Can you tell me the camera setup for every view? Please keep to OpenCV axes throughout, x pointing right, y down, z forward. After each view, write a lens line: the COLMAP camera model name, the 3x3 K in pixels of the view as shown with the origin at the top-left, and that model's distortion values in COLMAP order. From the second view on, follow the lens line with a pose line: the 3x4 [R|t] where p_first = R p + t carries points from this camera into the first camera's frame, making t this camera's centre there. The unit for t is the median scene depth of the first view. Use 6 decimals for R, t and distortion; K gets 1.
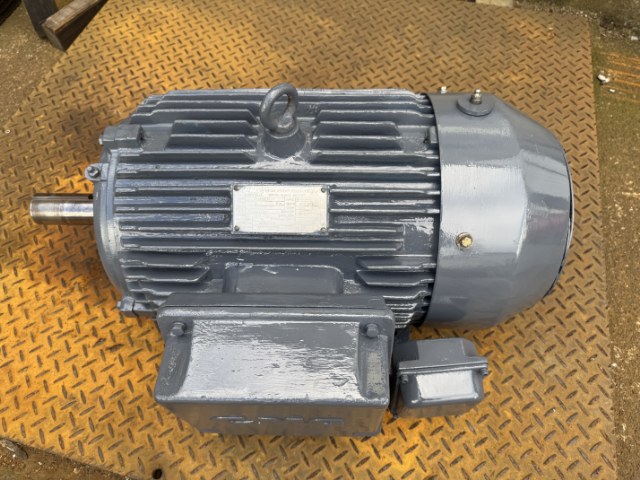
lens RADIAL K [[452.6, 0, 322.0], [0, 452.6, 254.2], [0, 0, 1]] dist [-0.013812, -0.006467]
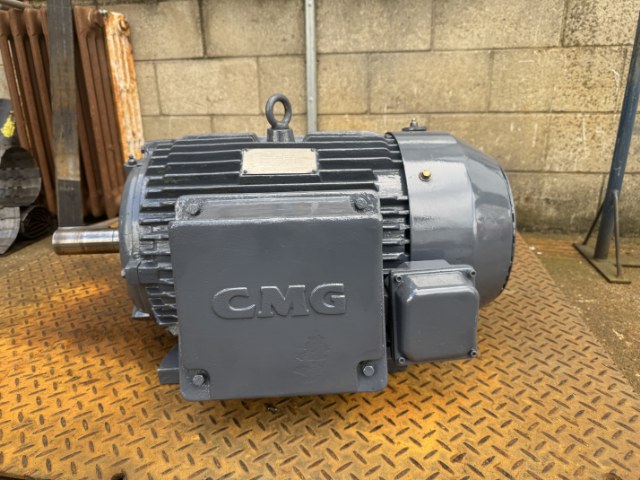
lens RADIAL K [[452.6, 0, 322.0], [0, 452.6, 254.2], [0, 0, 1]] dist [-0.013812, -0.006467]
pose [[0.997270, -0.030000, 0.067470, -0.050933], [0.065747, 0.776675, -0.626461, 0.687171], [-0.033609, 0.629187, 0.776527, 0.130616]]
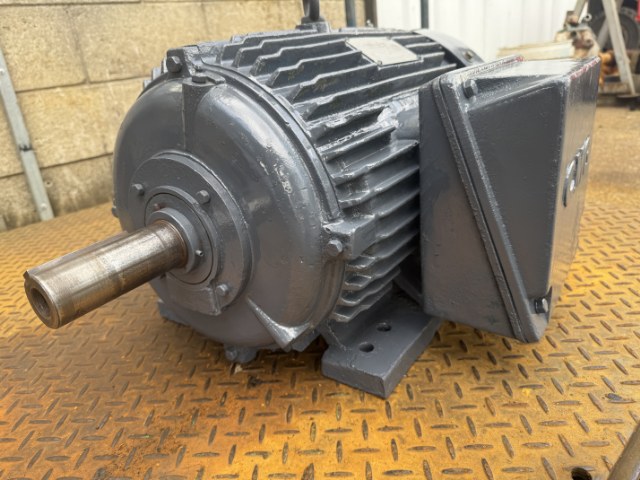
lens RADIAL K [[449.2, 0, 320.0], [0, 449.2, 240.0], [0, 0, 1]] dist [-0.003408, -0.003435]
pose [[0.556529, -0.362438, 0.747606, -0.825837], [0.757214, 0.591574, -0.276888, 0.225520], [-0.341910, 0.720194, 0.603671, 0.565597]]
